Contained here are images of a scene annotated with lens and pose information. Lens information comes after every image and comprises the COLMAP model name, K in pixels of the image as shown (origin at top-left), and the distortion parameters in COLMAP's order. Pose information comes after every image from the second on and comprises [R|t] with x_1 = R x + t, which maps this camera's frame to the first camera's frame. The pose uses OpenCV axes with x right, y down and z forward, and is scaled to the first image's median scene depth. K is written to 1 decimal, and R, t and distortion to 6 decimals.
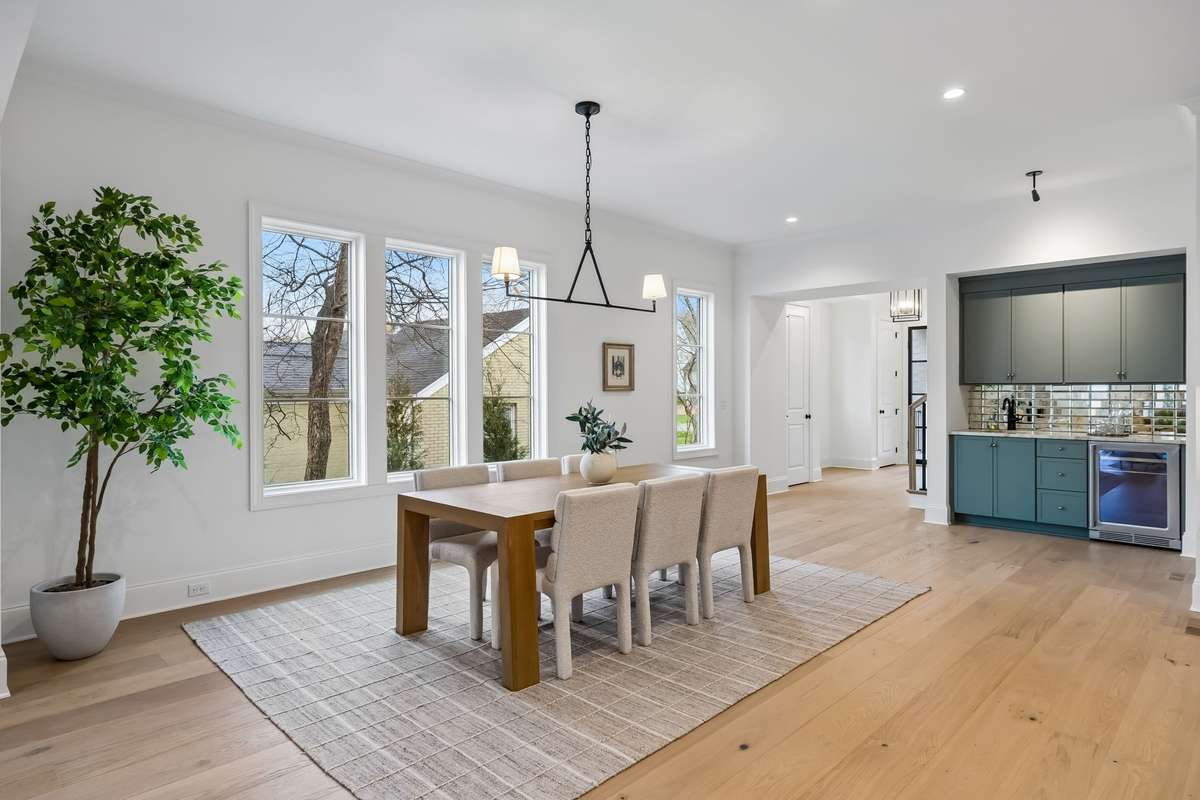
lens RADIAL K [[689.4, 0, 601.0], [0, 689.4, 388.7], [0, 0, 1]] dist [-0.004589, 0.005024]
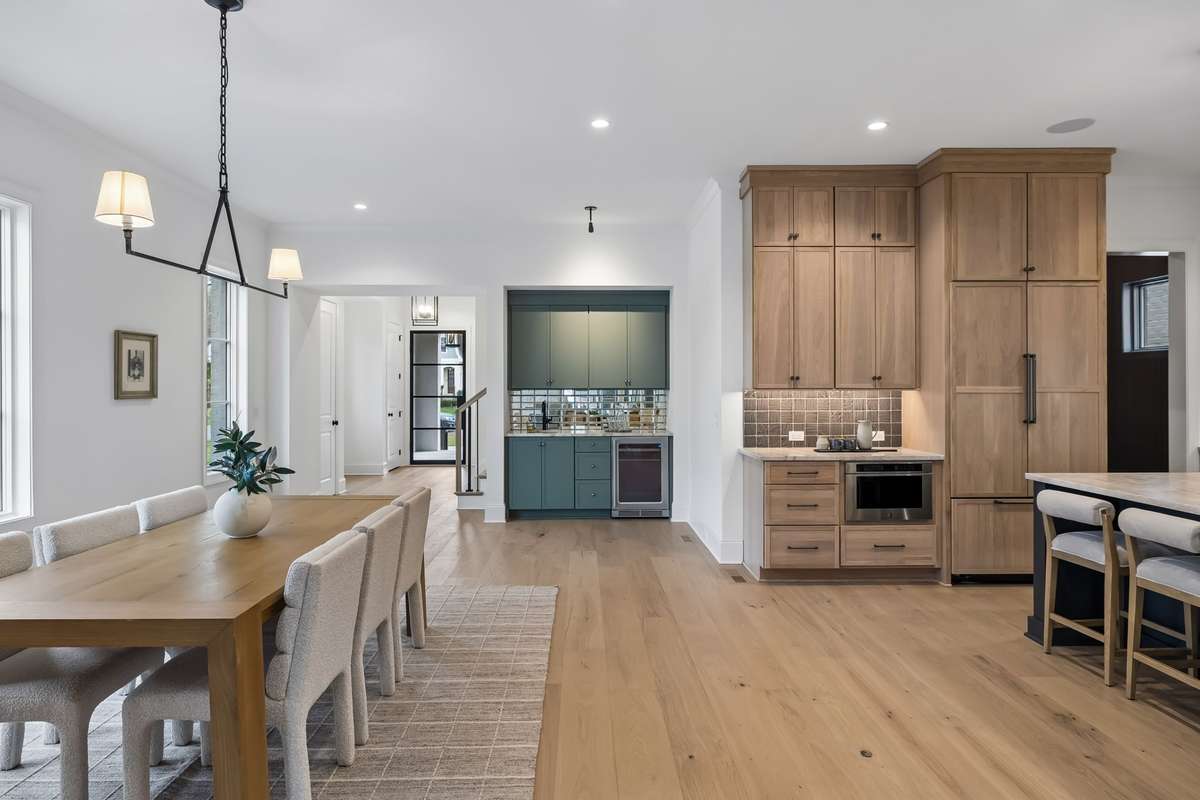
lens RADIAL K [[689.4, 0, 600.6], [0, 689.4, 382.4], [0, 0, 1]] dist [-0.004589, 0.005024]
pose [[0.697214, 0.006887, 0.716830, -0.173963], [-0.000815, 0.999961, -0.008815, -0.008886], [-0.716863, 0.005562, 0.697192, 0.168527]]
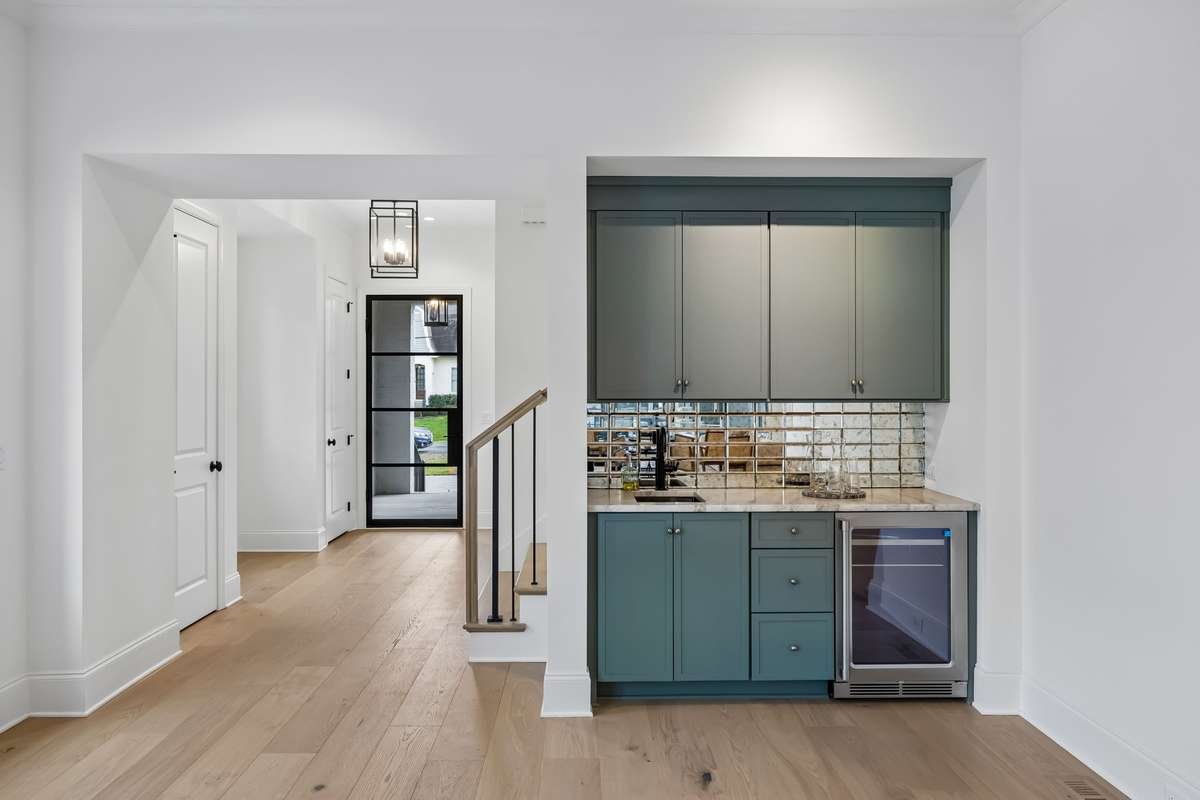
lens RADIAL K [[859.9, 0, 591.3], [0, 859.9, 391.6], [0, 0, 1]] dist [-0.007389, -0.007299]
pose [[0.706979, 0.002242, 0.707231, 0.119582], [-0.002073, 0.999997, -0.001097, -0.013527], [-0.707231, -0.000690, 0.706982, 0.670379]]
